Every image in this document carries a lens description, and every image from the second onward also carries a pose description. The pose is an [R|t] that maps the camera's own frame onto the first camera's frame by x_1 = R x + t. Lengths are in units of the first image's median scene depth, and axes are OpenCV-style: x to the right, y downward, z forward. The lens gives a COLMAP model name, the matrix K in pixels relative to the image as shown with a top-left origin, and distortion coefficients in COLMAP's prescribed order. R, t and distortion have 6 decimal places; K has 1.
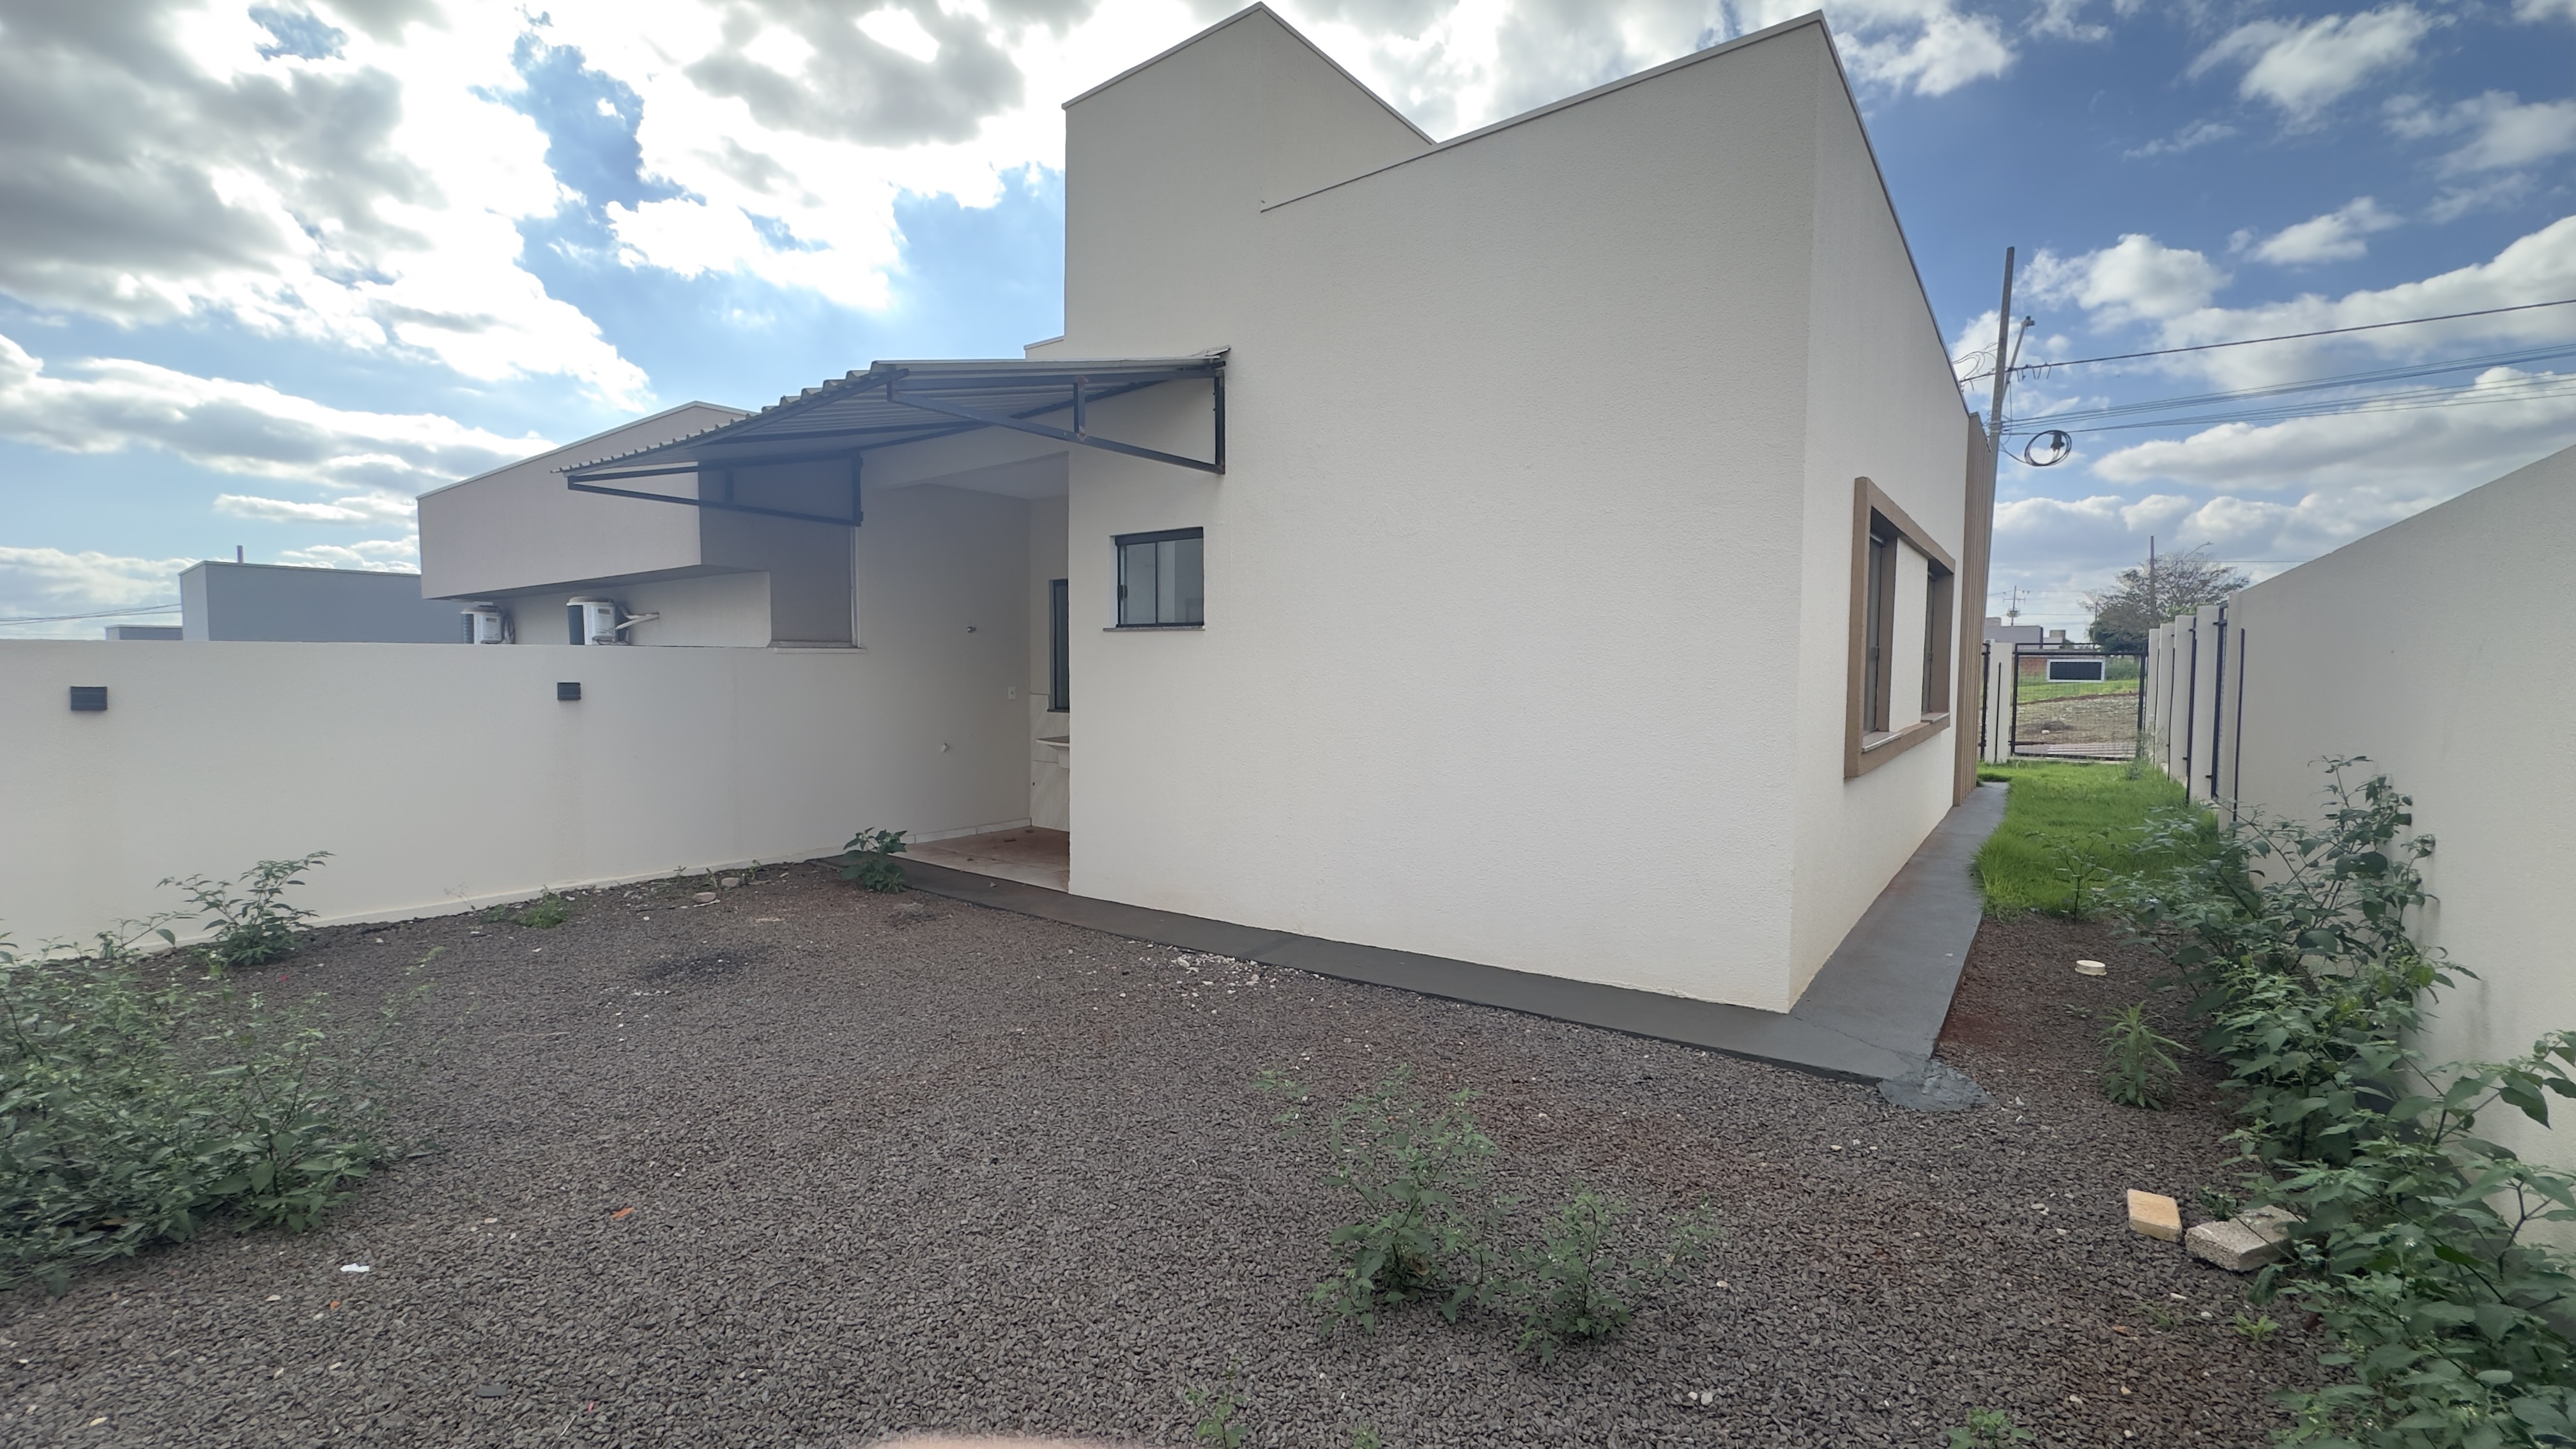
lens RADIAL K [[1036.4, 0, 1275.8], [0, 1036.4, 719.8], [0, 0, 1]] dist [-0.000299, 0.000056]
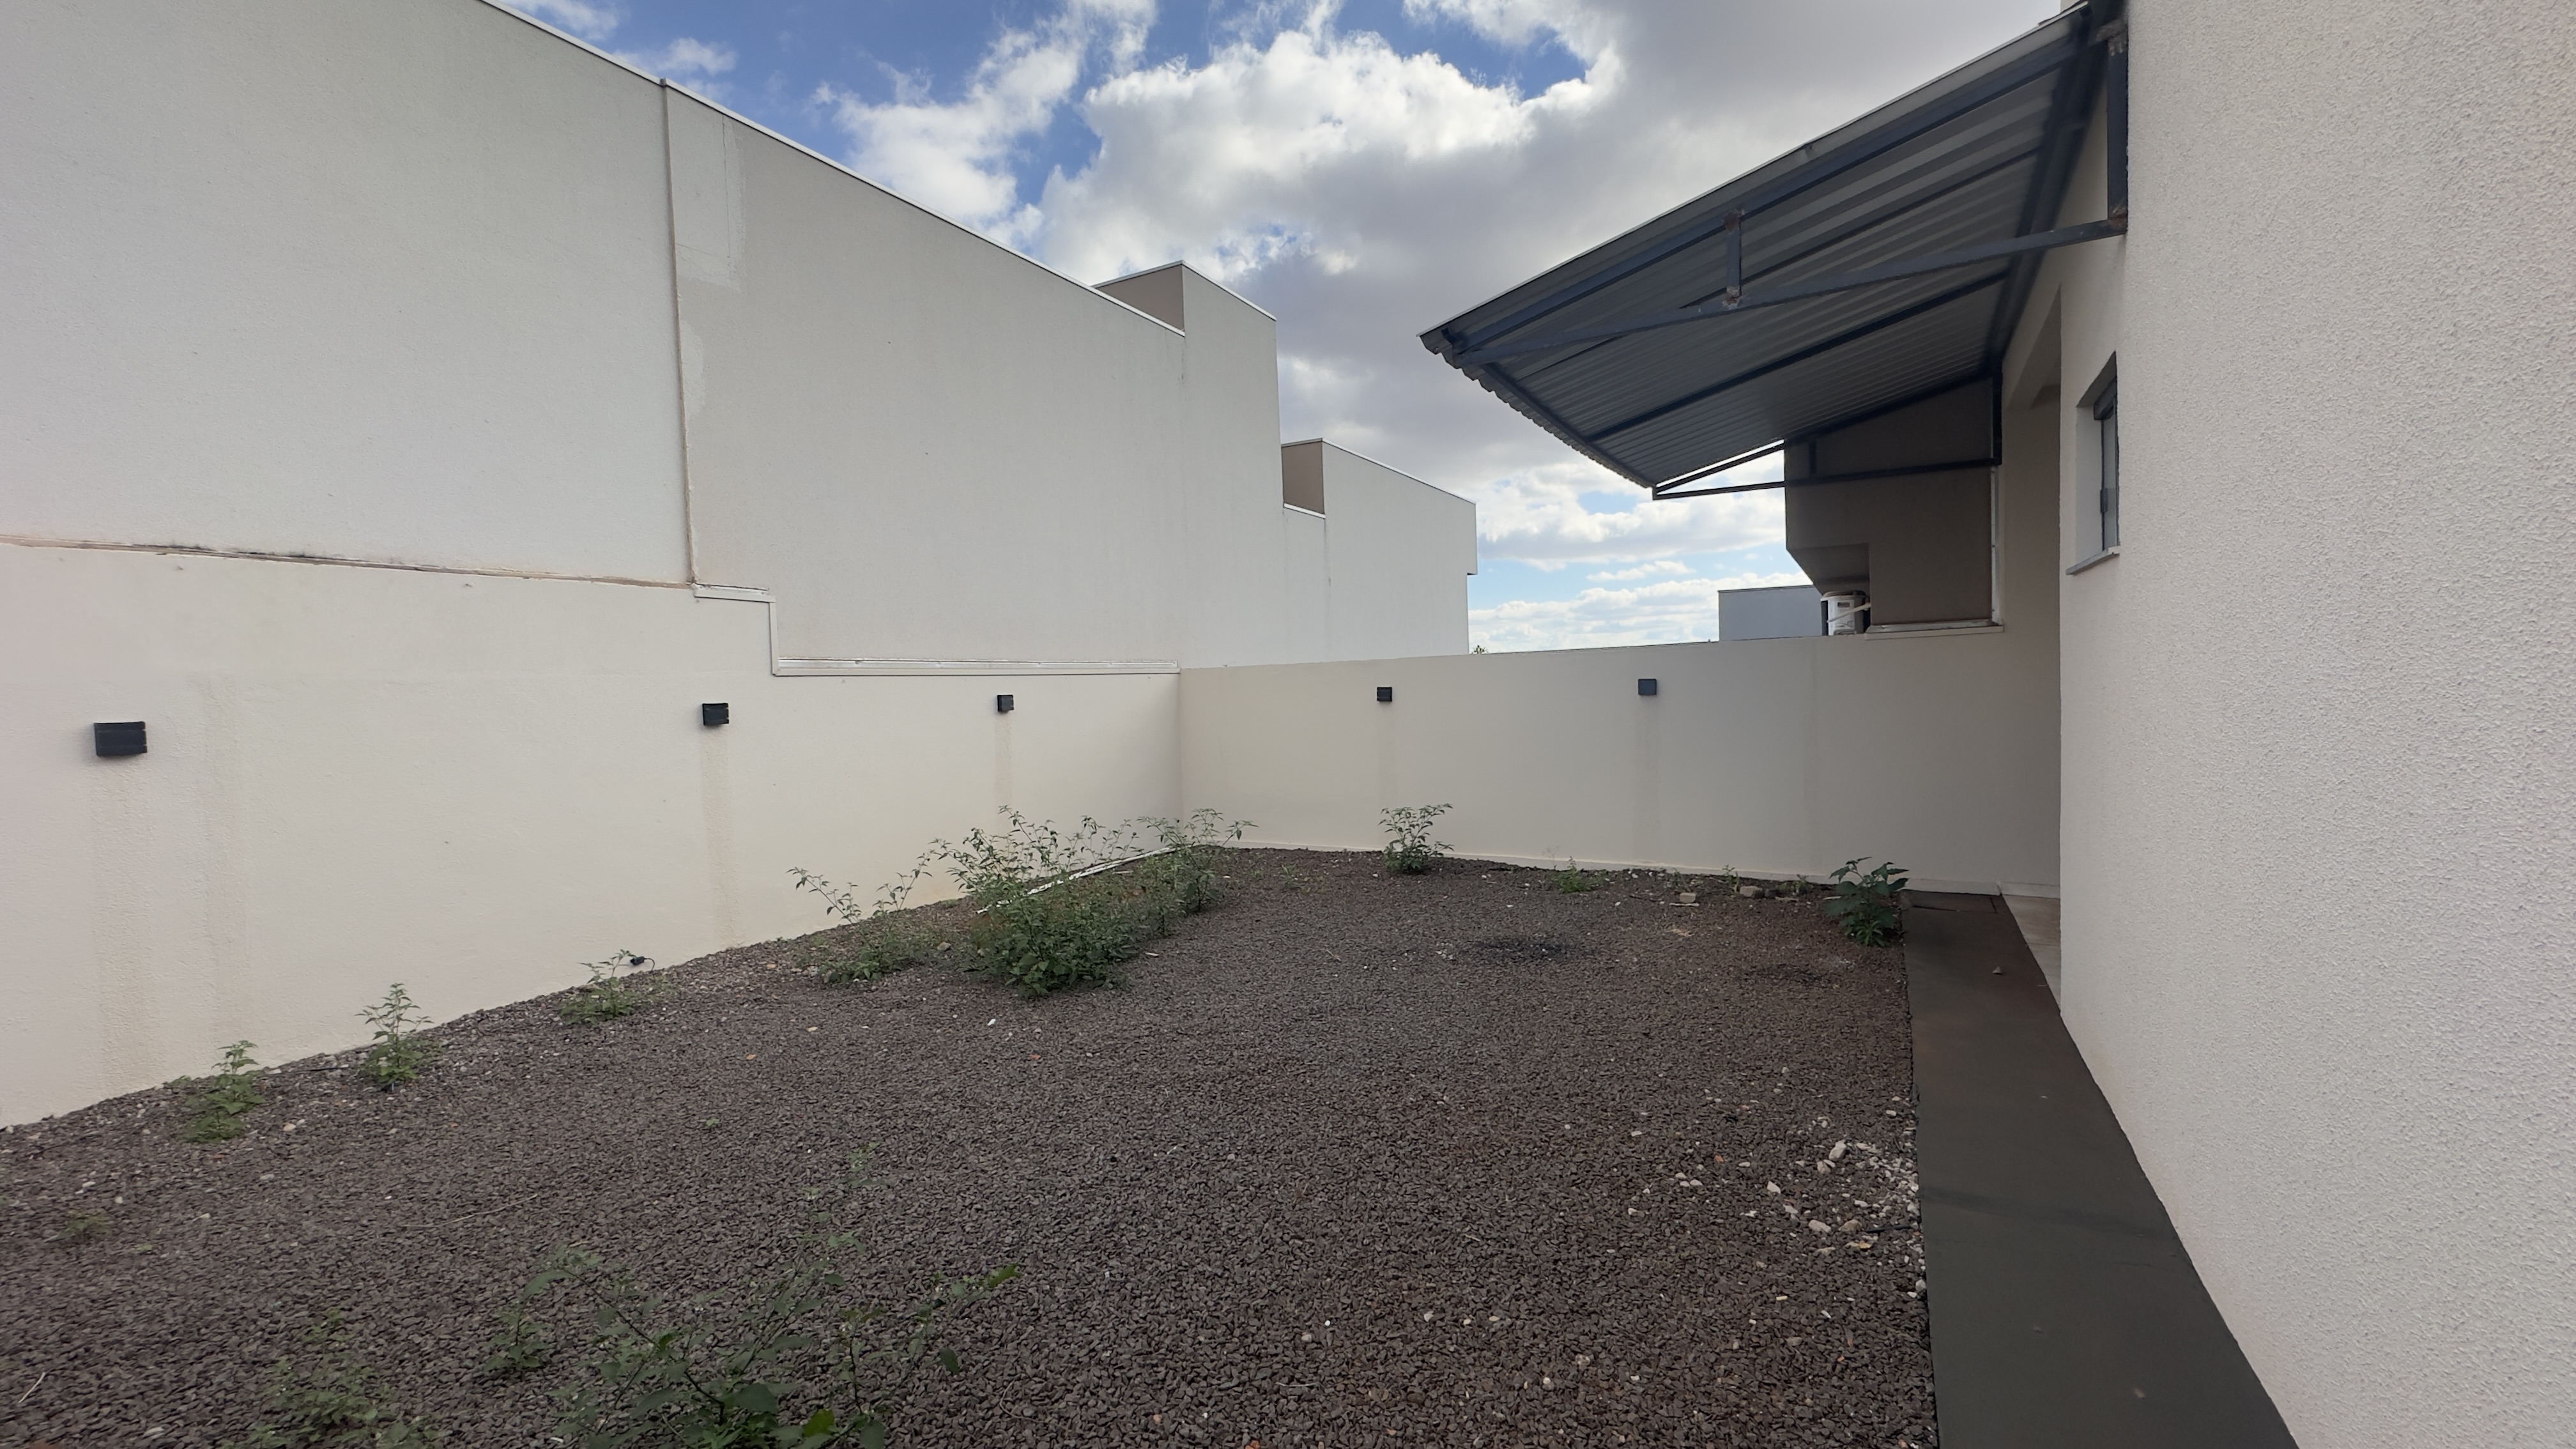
lens RADIAL K [[1036.4, 0, 1282.4], [0, 1036.4, 727.9], [0, 0, 1]] dist [-0.000299, 0.000056]
pose [[0.128954, 0.034954, -0.991034, 0.315839], [-0.019209, 0.999279, 0.032745, -0.012000], [0.991465, 0.014814, 0.129532, 0.438866]]
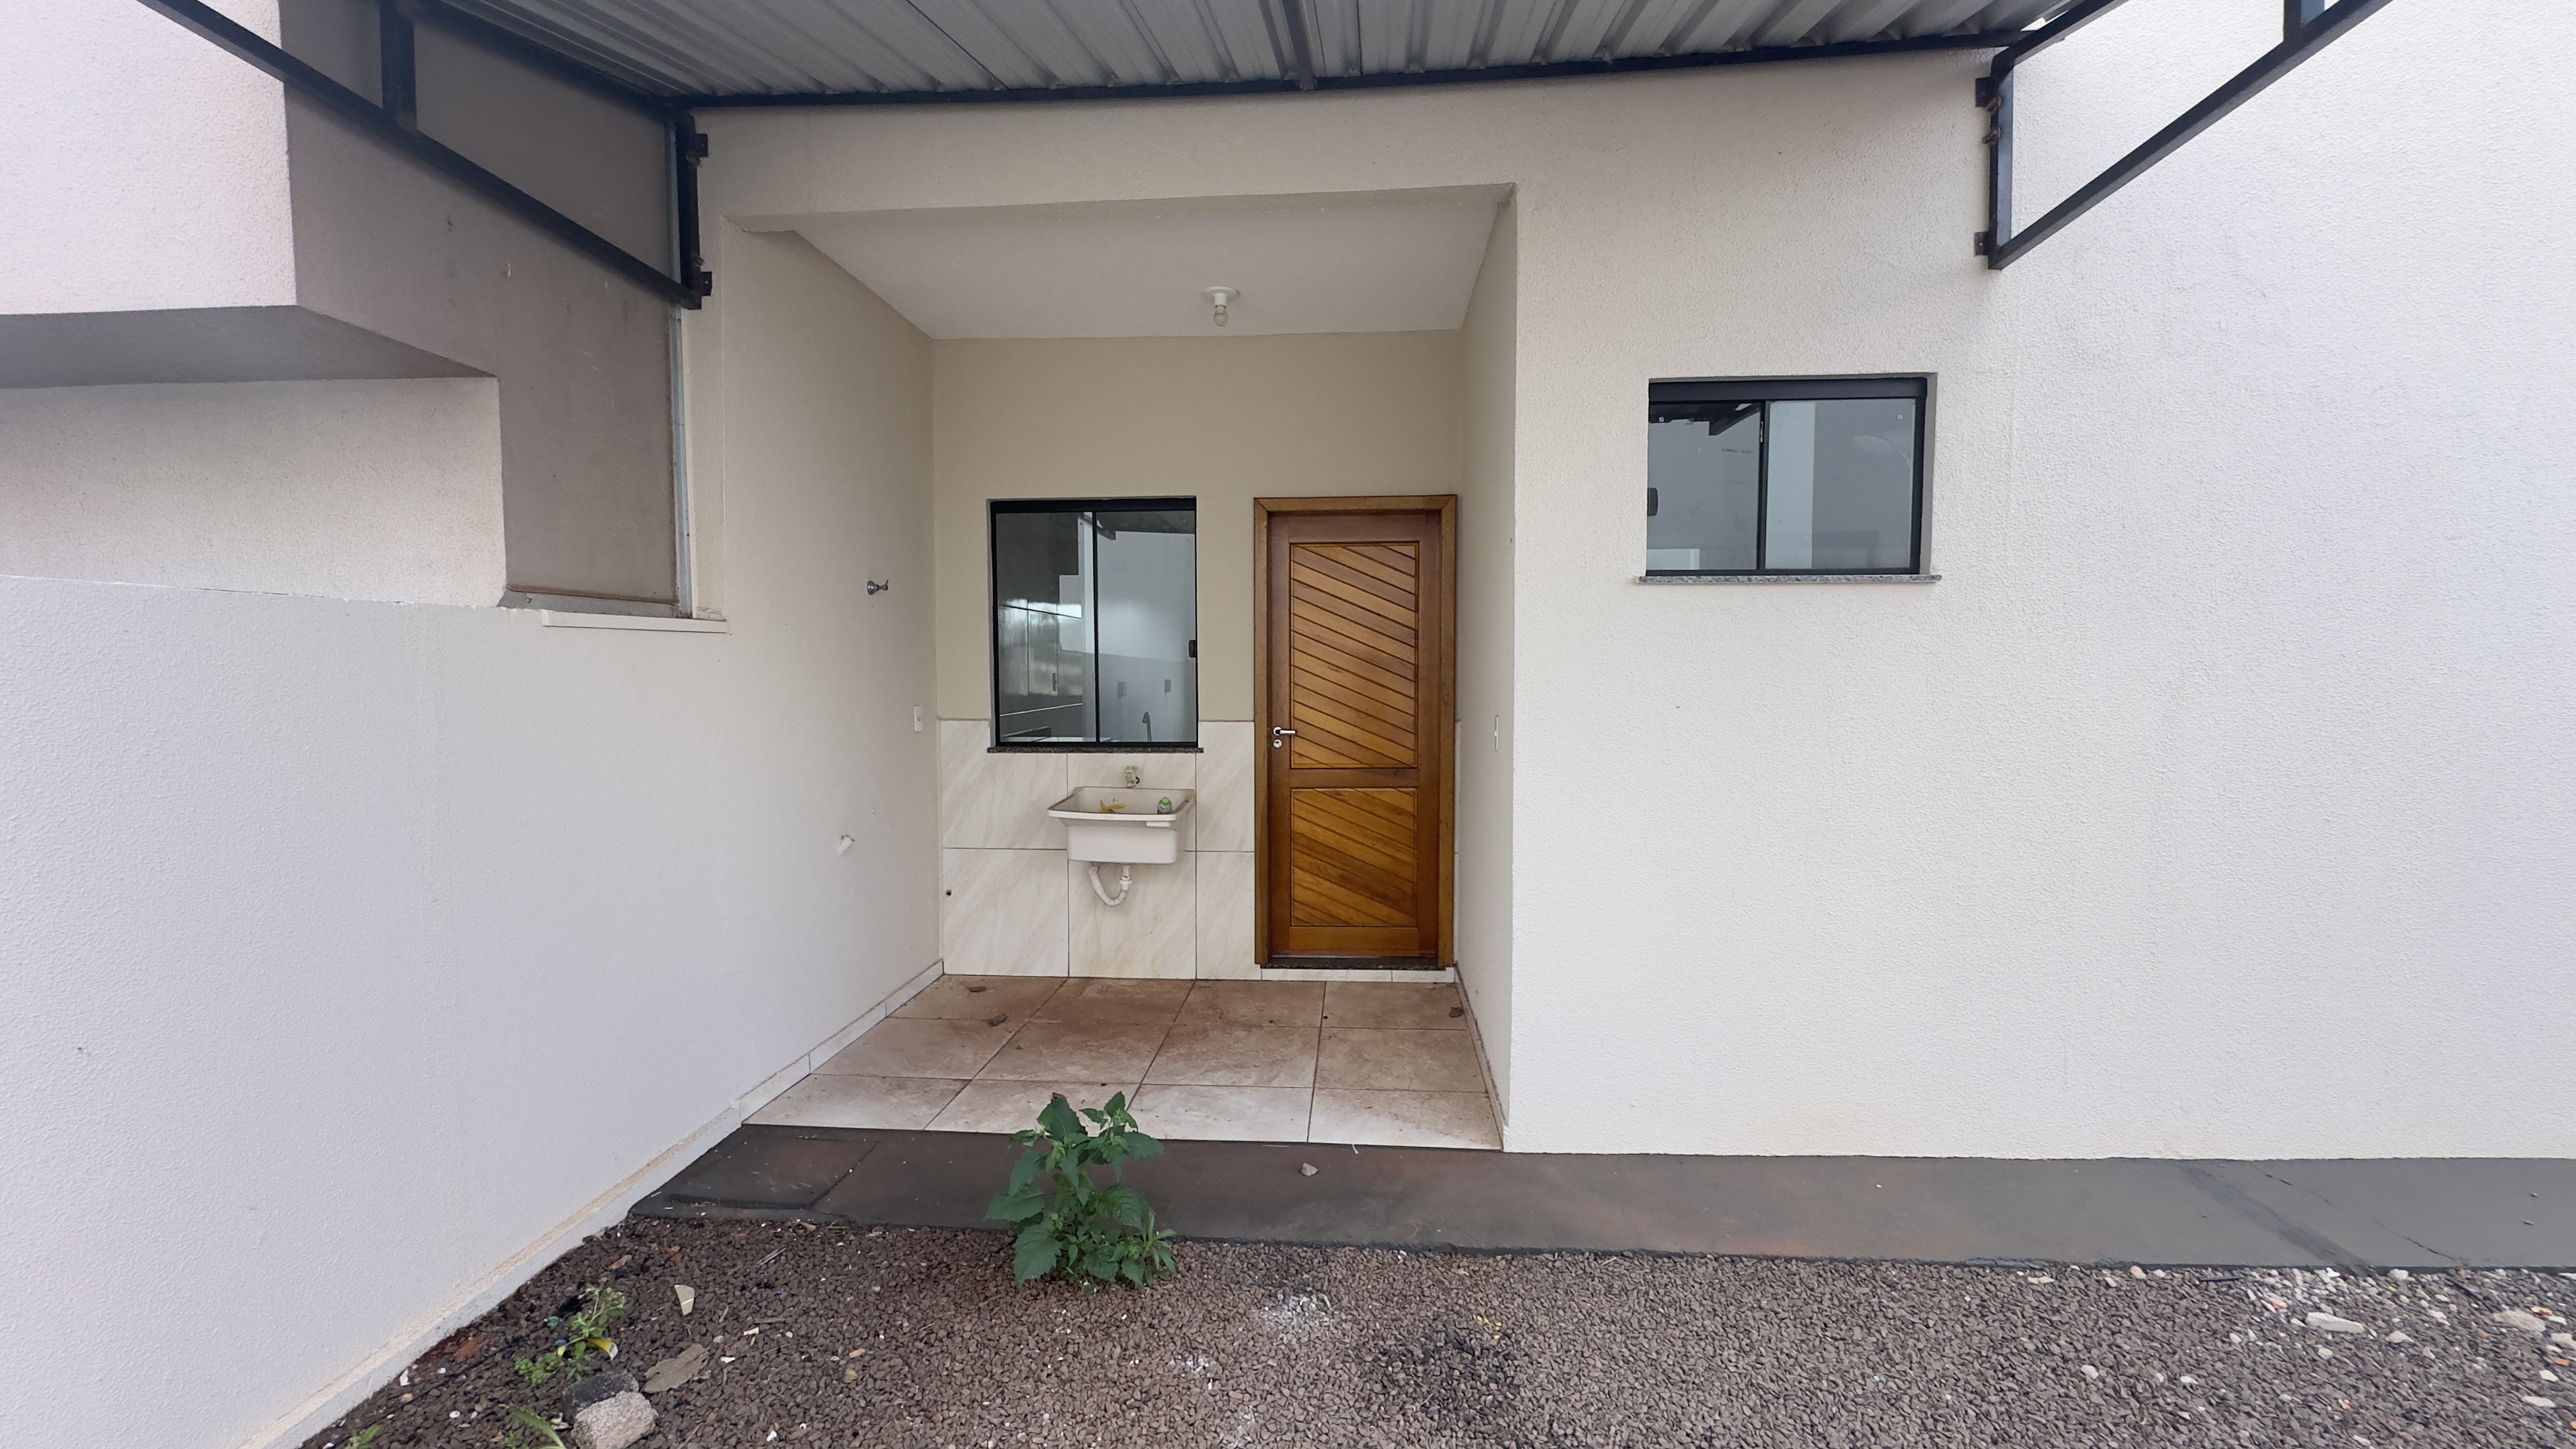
lens RADIAL K [[1036.4, 0, 1292.9], [0, 1036.4, 724.1], [0, 0, 1]] dist [-0.000299, 0.000056]
pose [[0.829230, -0.035956, 0.557750, -0.499092], [0.036582, 0.999280, 0.010033, -0.028799], [-0.557710, 0.012084, 0.829948, 0.626497]]
